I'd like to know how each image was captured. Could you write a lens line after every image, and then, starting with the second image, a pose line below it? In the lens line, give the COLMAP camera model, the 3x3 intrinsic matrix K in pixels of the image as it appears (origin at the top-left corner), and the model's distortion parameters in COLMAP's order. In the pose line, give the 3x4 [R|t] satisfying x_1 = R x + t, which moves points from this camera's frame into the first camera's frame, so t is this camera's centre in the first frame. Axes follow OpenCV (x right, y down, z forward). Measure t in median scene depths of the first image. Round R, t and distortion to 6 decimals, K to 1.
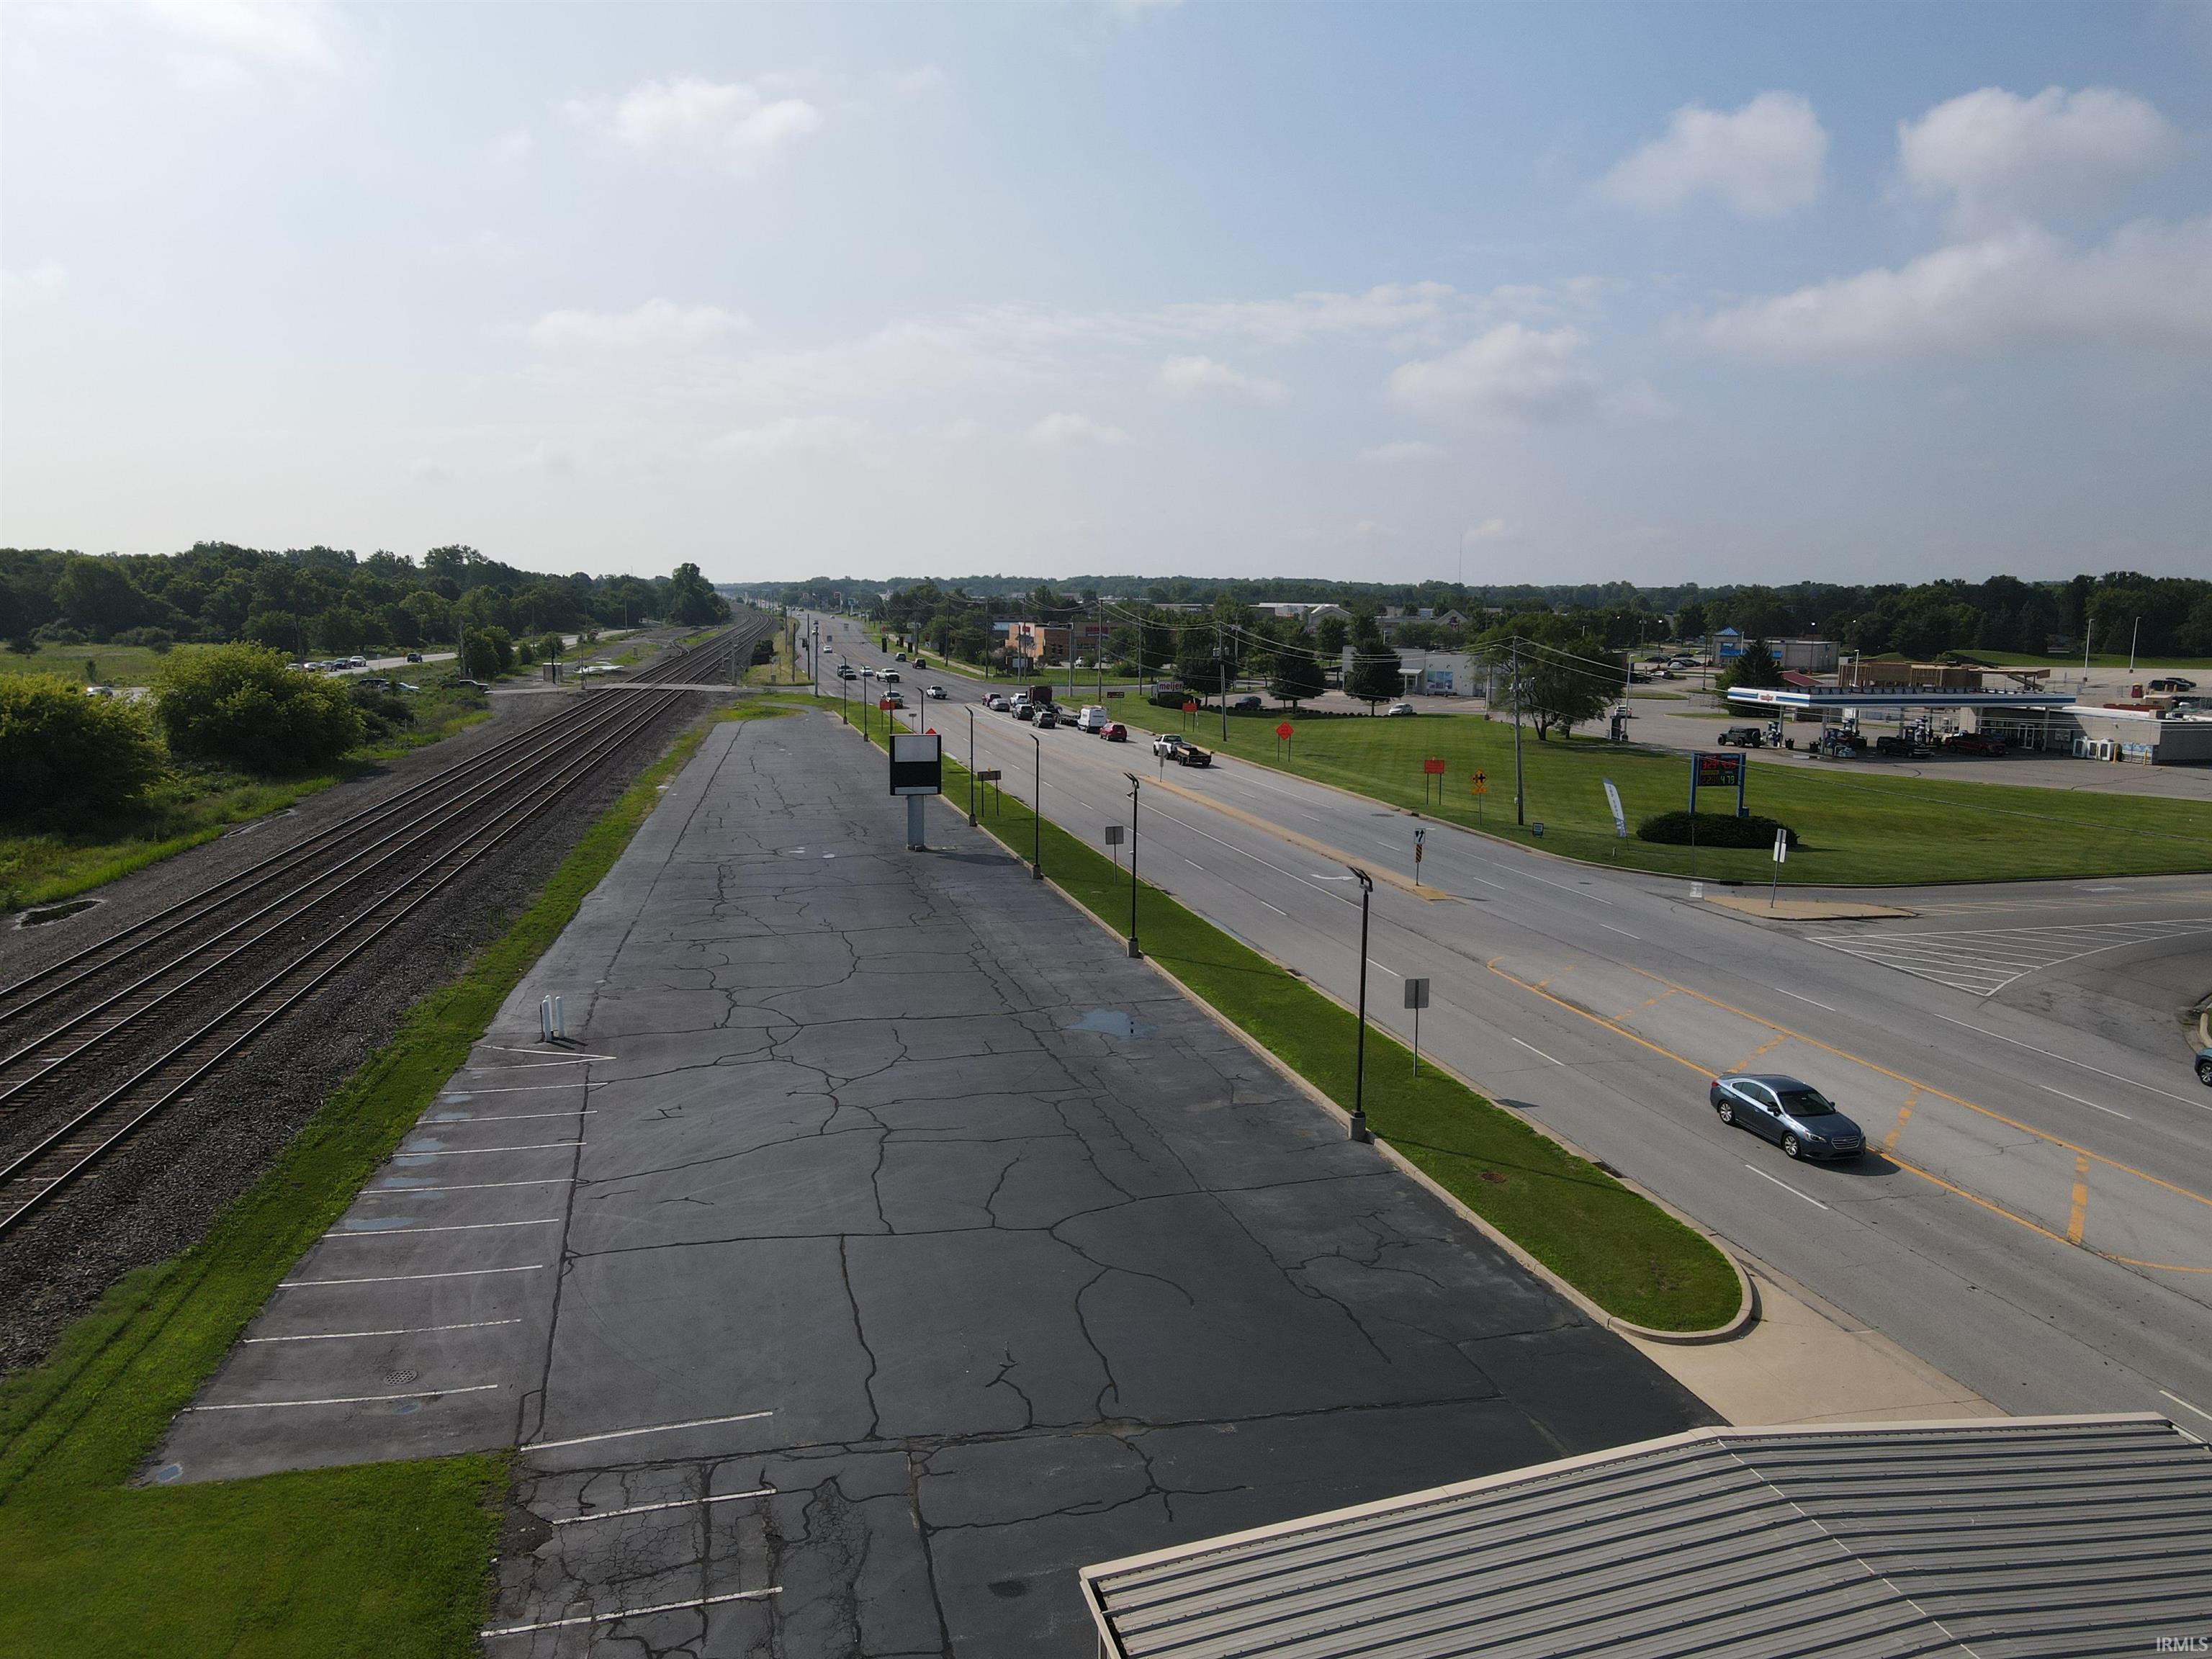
lens RADIAL K [[1630.3, 0, 1102.5], [0, 1630.3, 814.5], [0, 0, 1]] dist [0.003238, 0.023044]
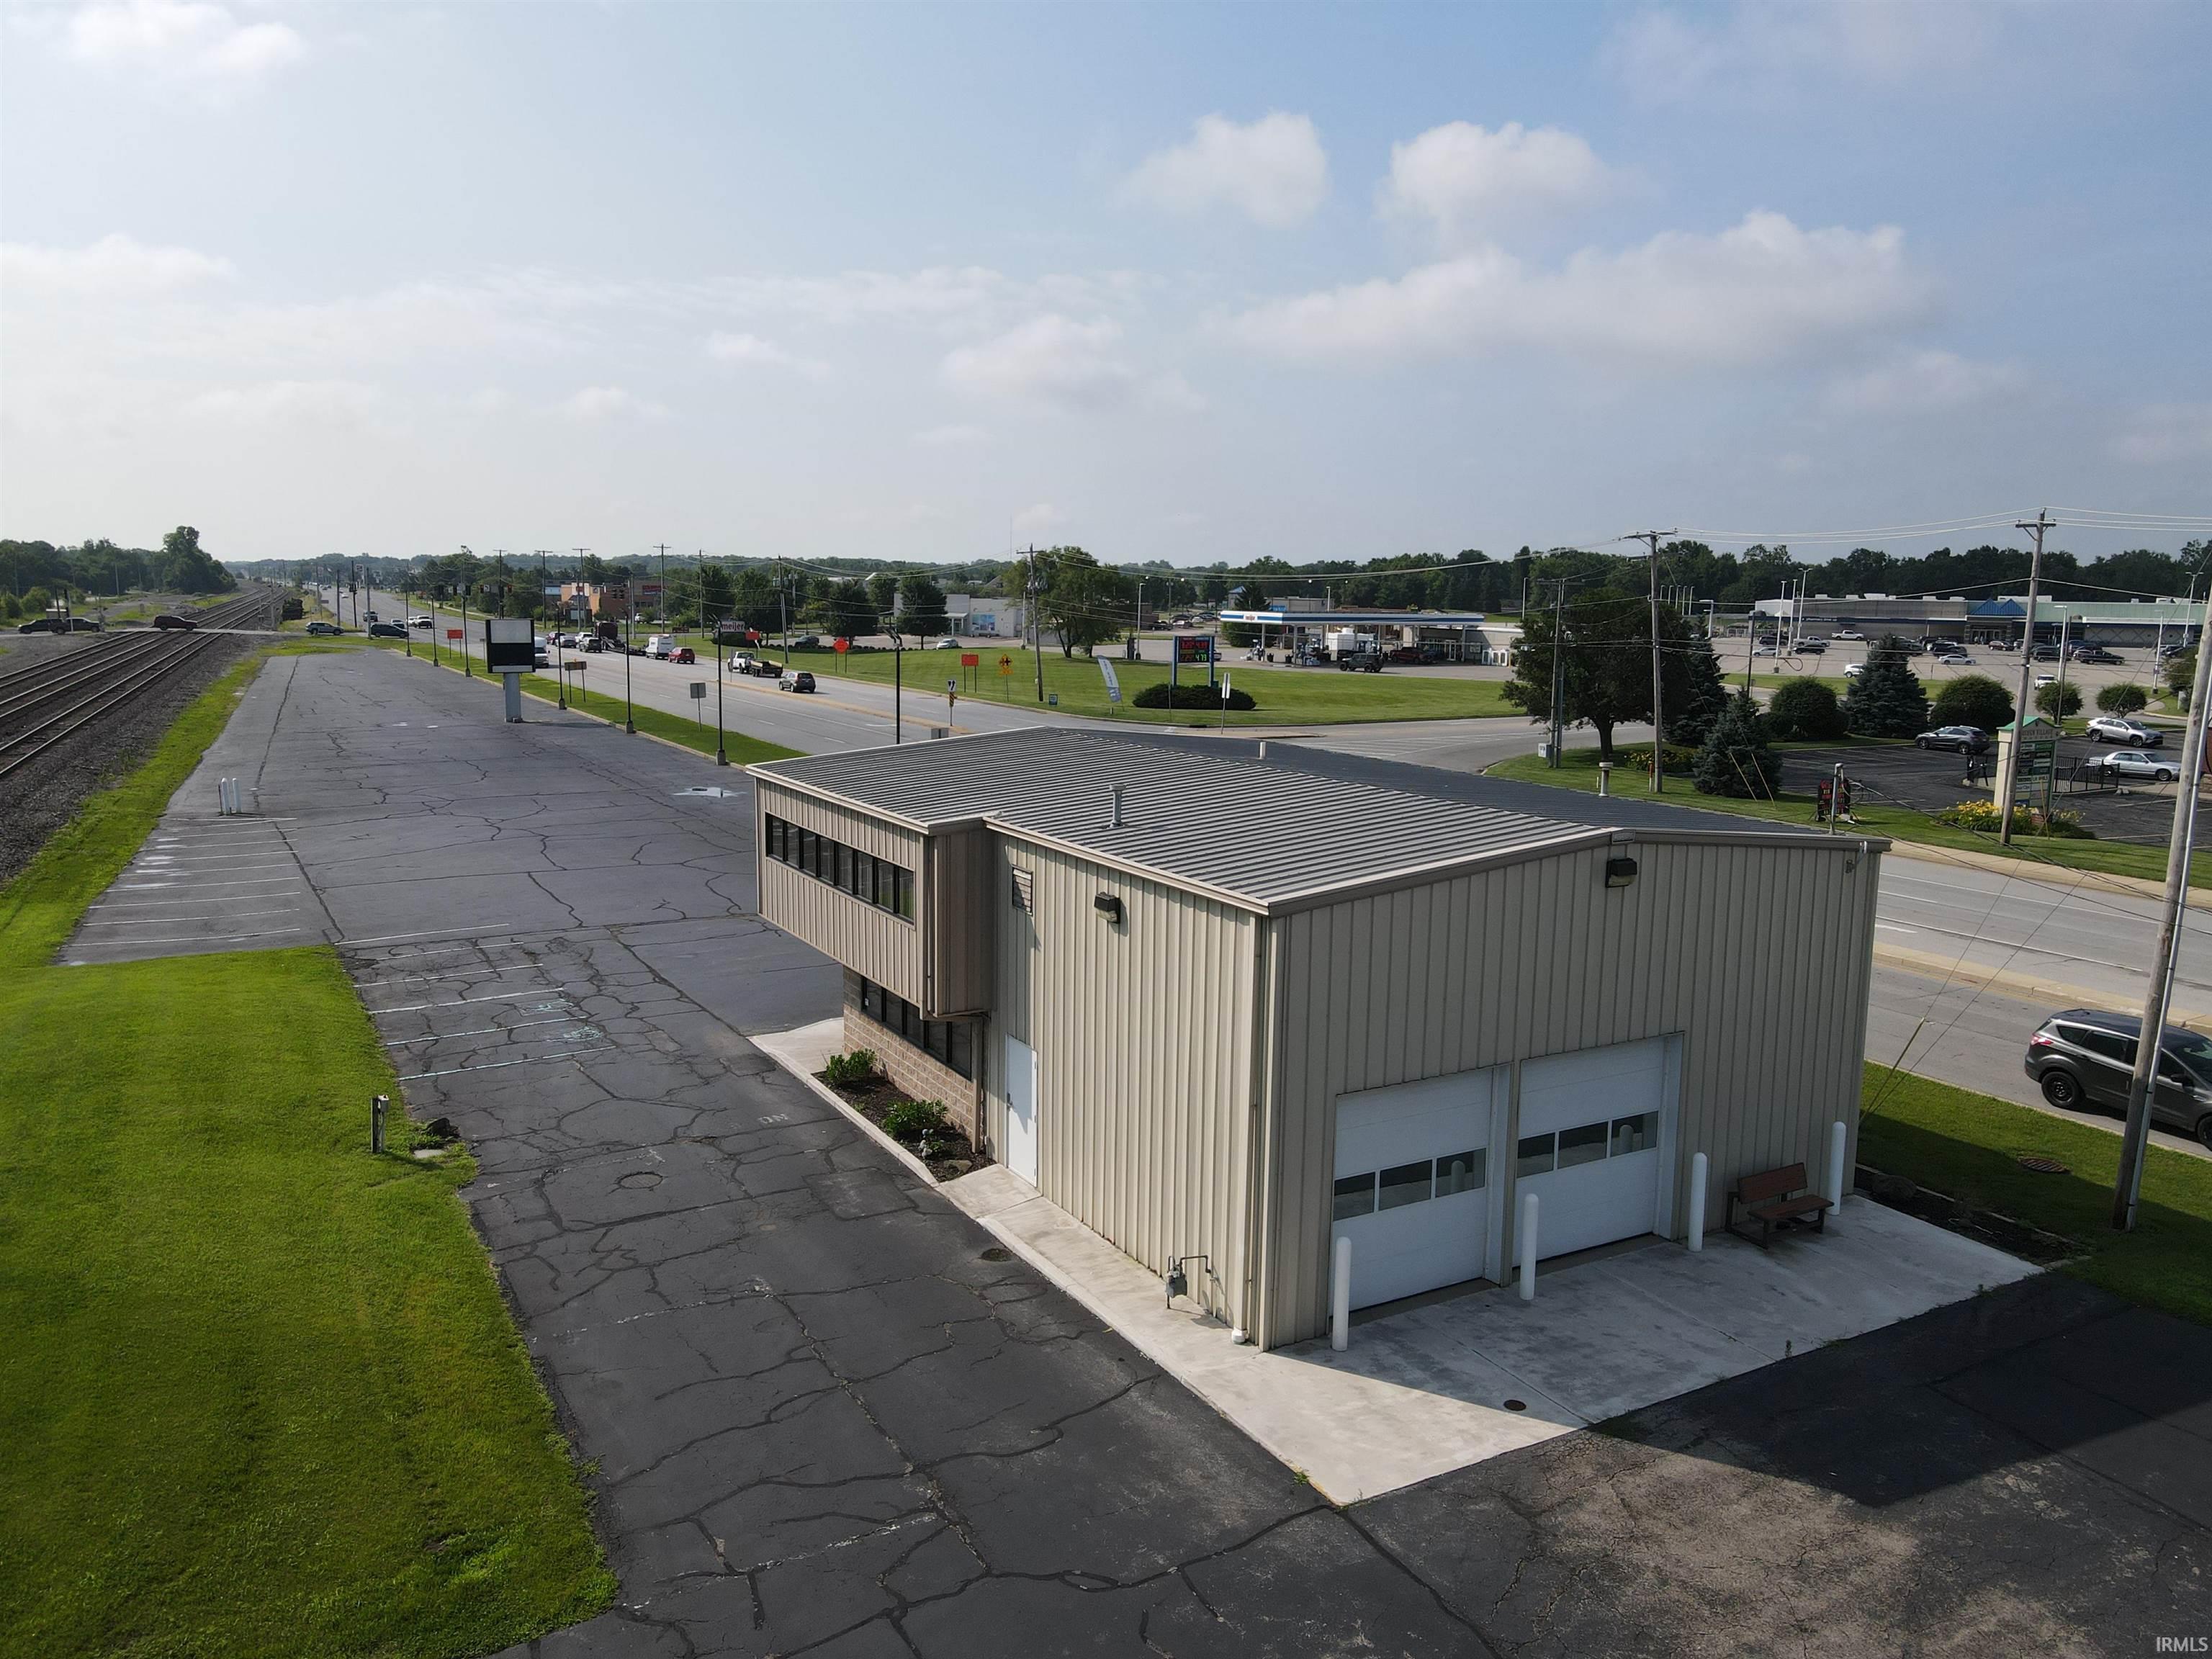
lens RADIAL K [[1630.3, 0, 1100.4], [0, 1630.3, 820.3], [0, 0, 1]] dist [0.003238, 0.023044]
pose [[0.964721, -0.036515, 0.260730, -0.022493], [0.033084, 0.999299, 0.017535, 0.093492], [-0.261187, -0.008290, 0.965253, -0.214161]]
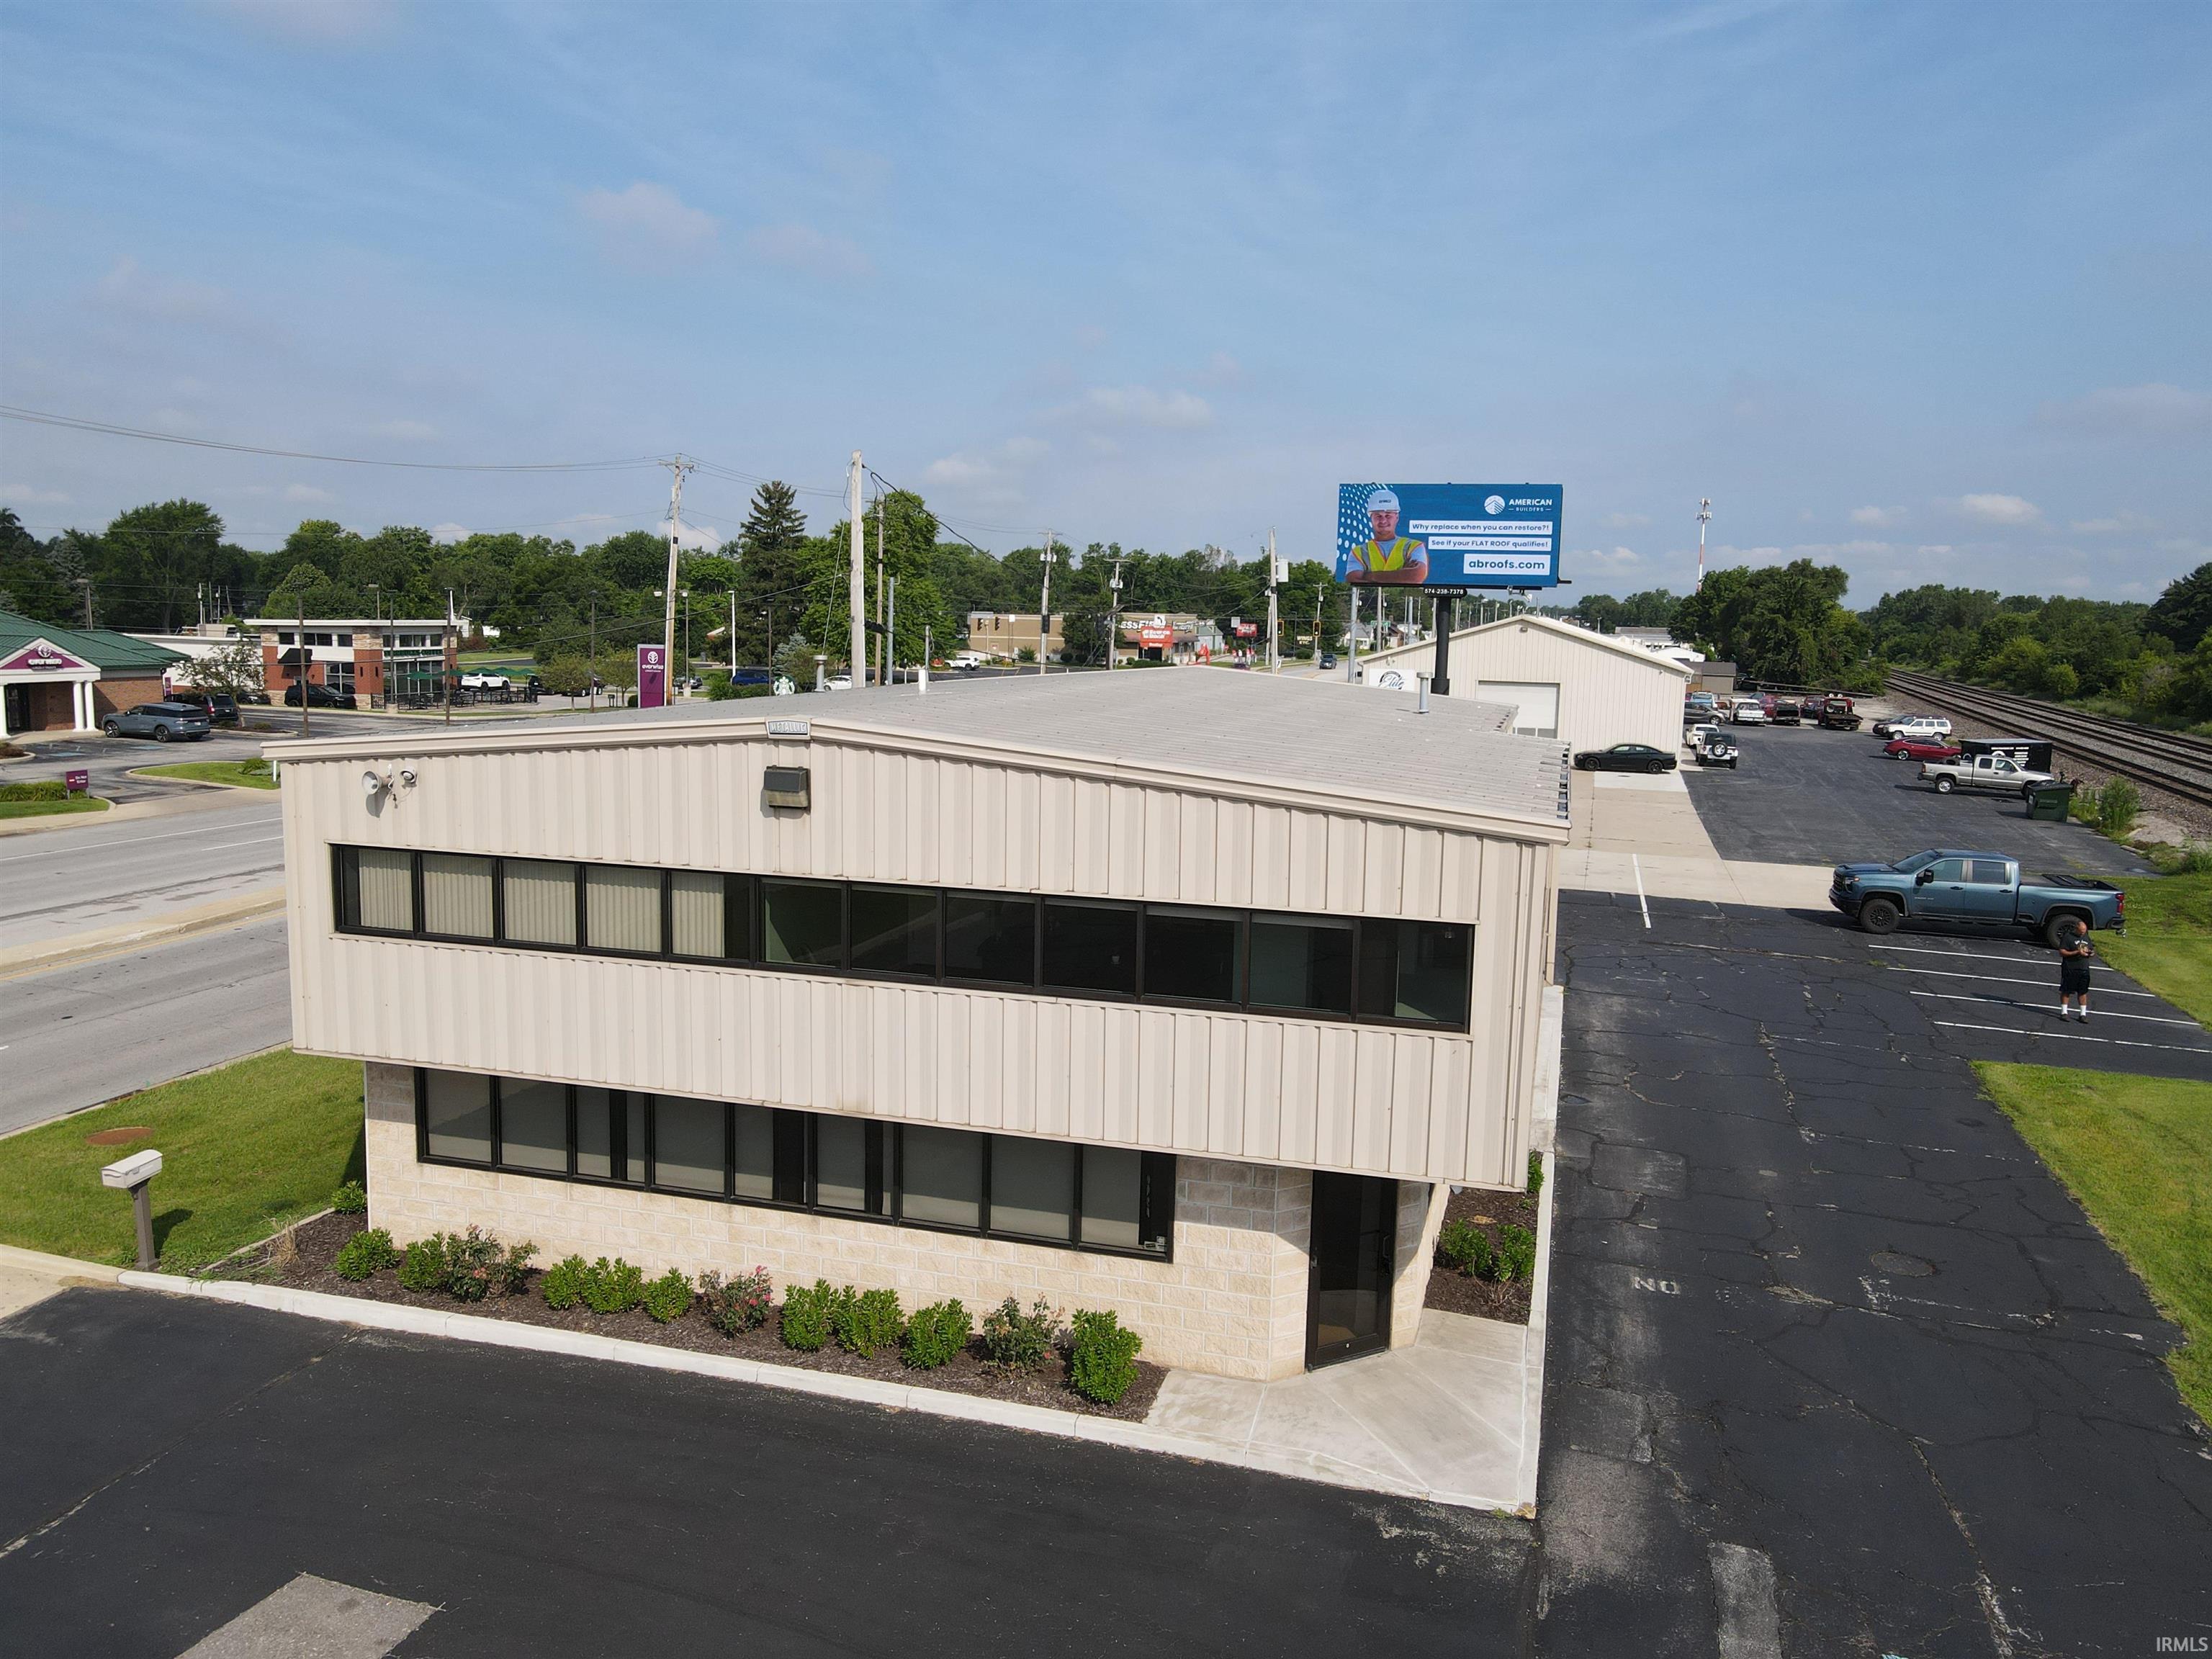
lens RADIAL K [[1630.3, 0, 1098.5], [0, 1630.3, 809.9], [0, 0, 1]] dist [0.003238, 0.023044]
pose [[-0.859516, -0.089632, 0.503189, -0.040869], [0.039001, 0.970131, 0.239427, 0.045238], [-0.509619, 0.225416, -0.830347, 0.330525]]
